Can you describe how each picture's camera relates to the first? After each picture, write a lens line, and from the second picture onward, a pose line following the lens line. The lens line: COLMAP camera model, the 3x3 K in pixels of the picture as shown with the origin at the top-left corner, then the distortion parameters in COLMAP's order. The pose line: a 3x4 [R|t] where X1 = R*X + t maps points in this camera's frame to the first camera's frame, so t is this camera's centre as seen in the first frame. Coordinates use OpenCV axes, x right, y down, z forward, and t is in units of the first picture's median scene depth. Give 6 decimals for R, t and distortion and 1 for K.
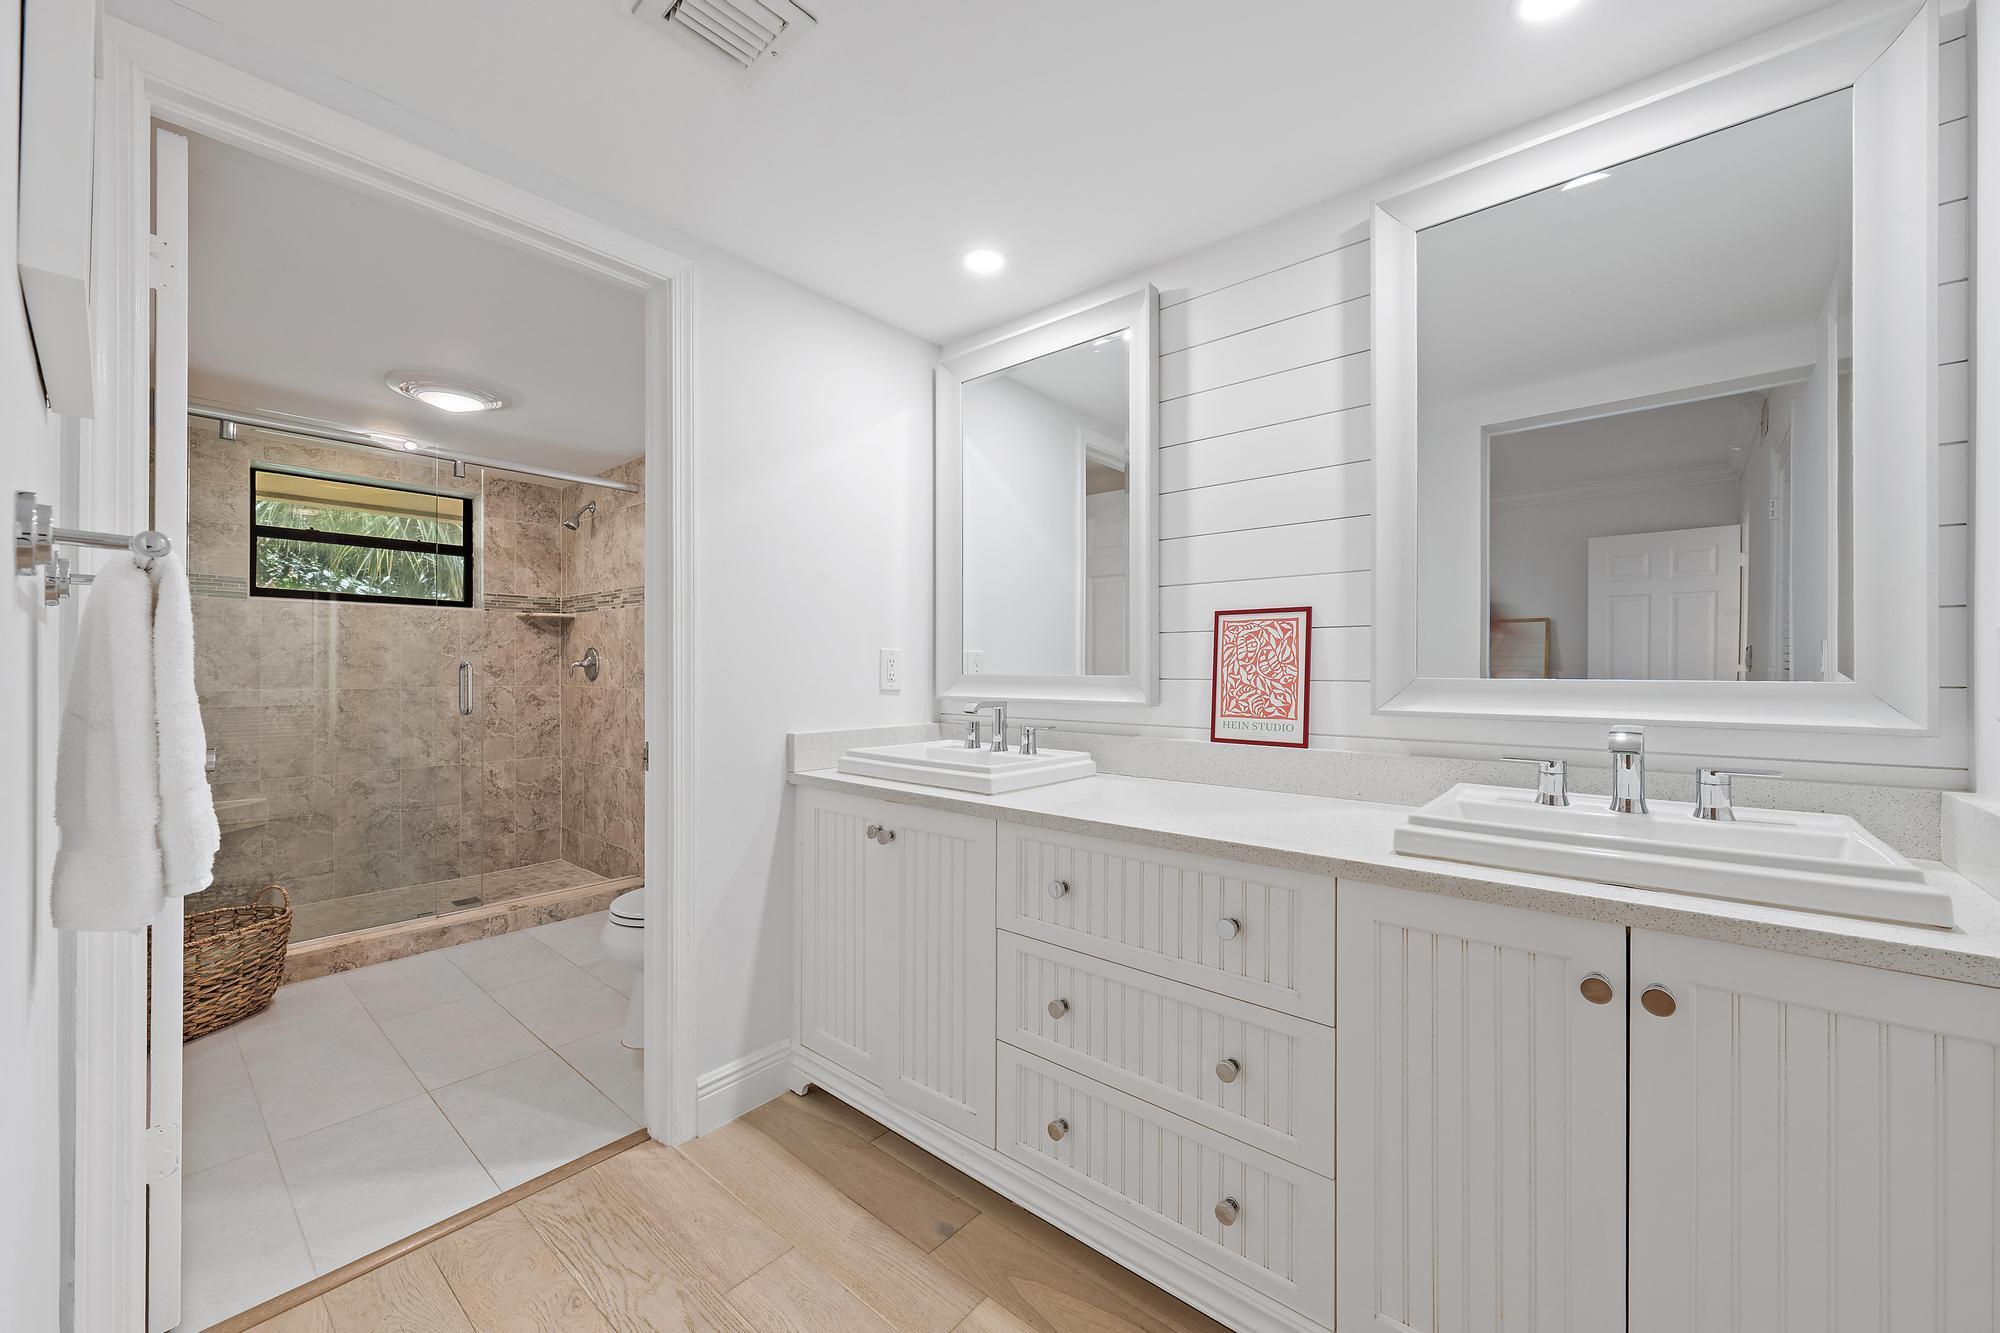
lens RADIAL K [[765.5, 0, 1000.0], [0, 765.5, 666.5], [0, 0, 1]] dist [0.000717, 0.000070]
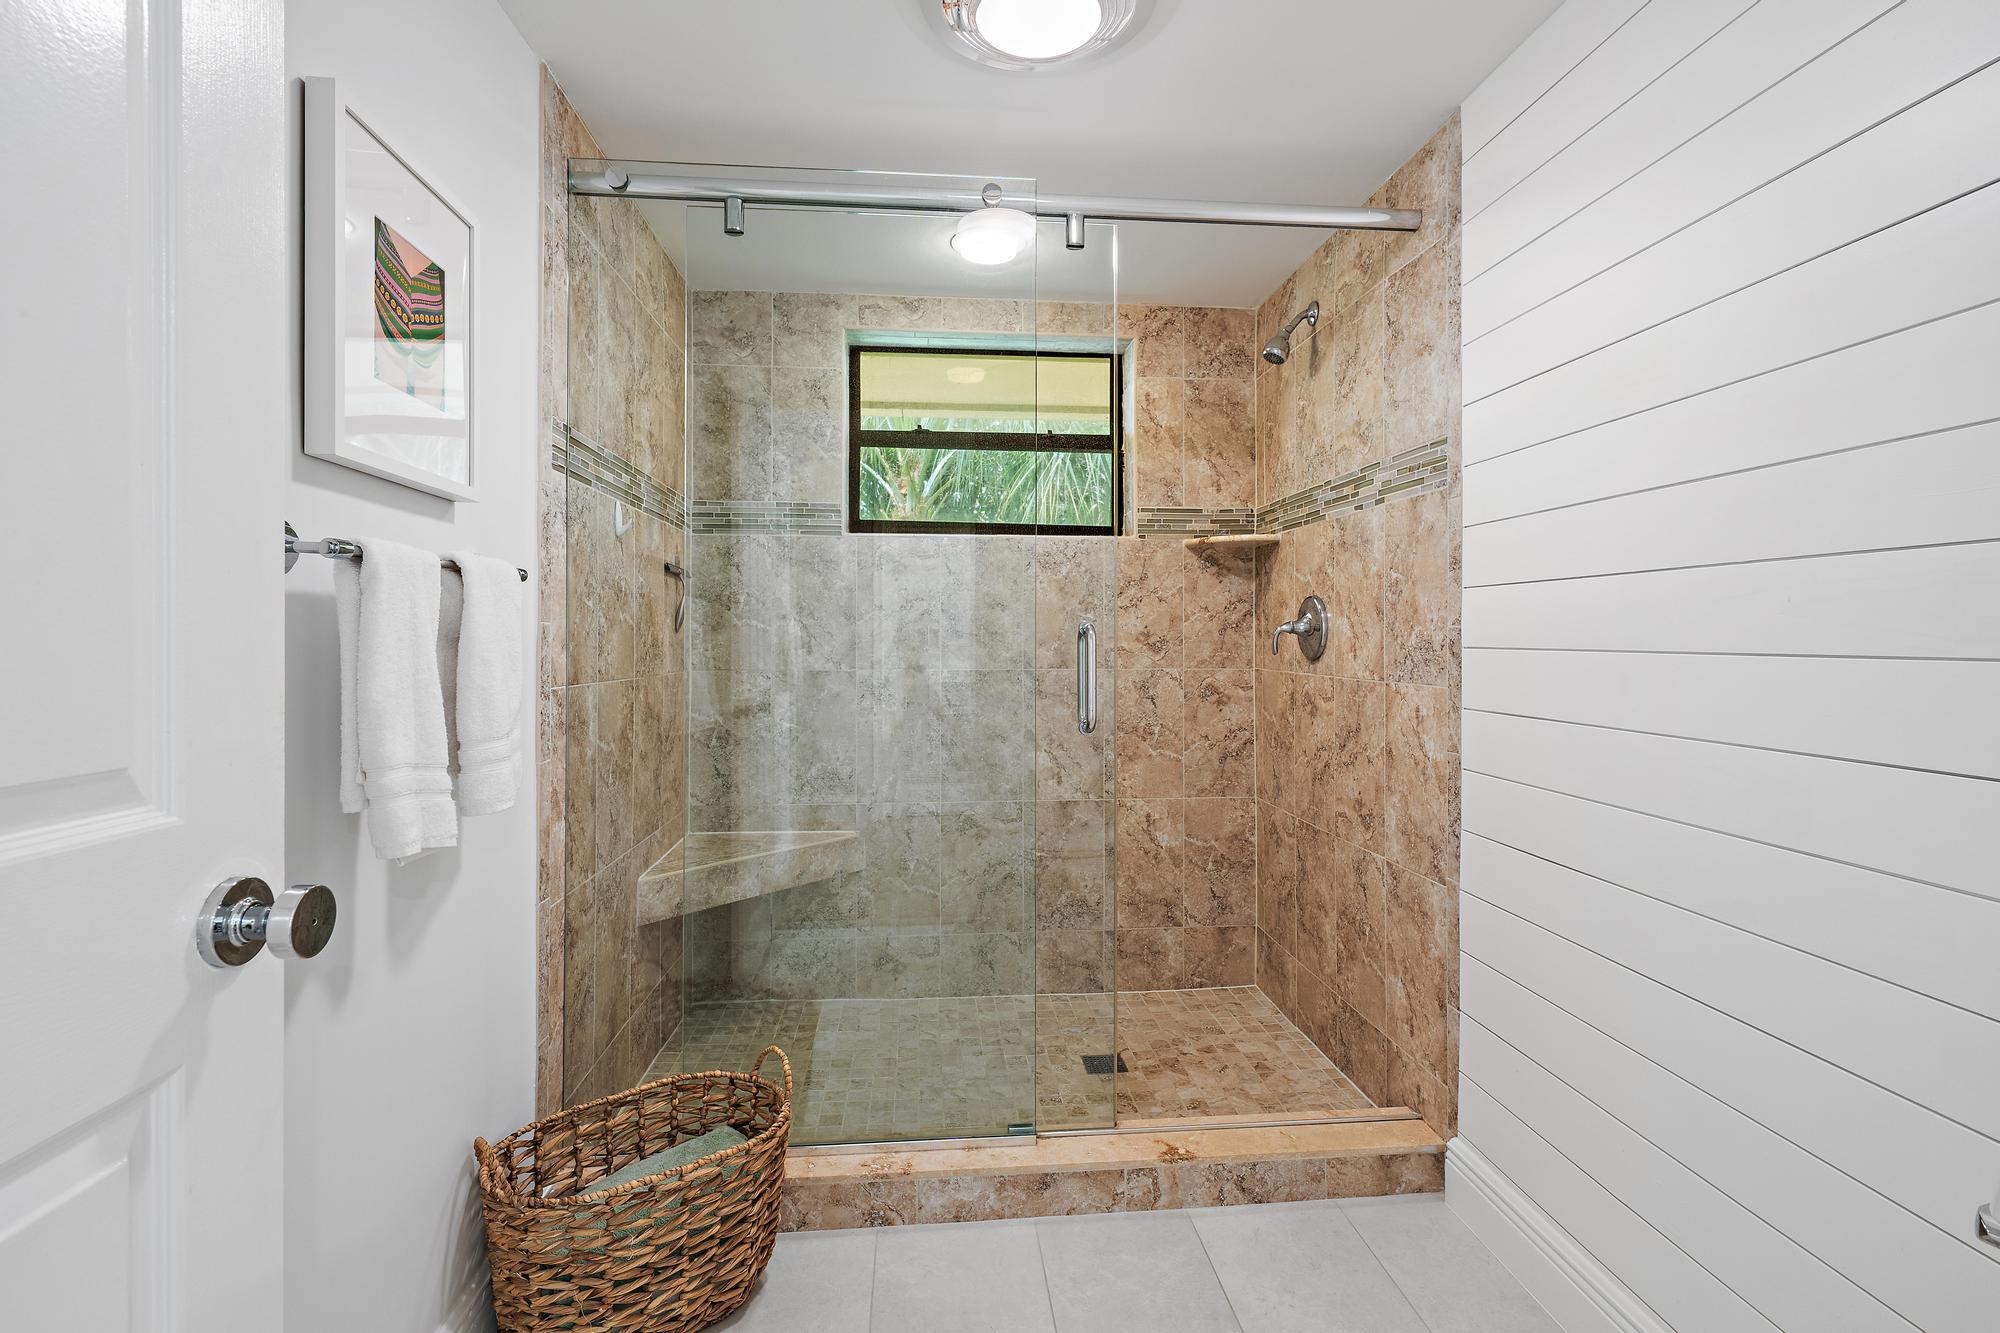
lens RADIAL K [[959.8, 0, 1004.8], [0, 959.8, 640.8], [0, 0, 1]] dist [-0.000465, -0.000016]
pose [[0.719385, 0.001399, -0.694610, -0.243707], [0.002214, 0.999988, 0.004307, 0.001620], [0.694608, -0.004636, 0.719373, 0.412007]]
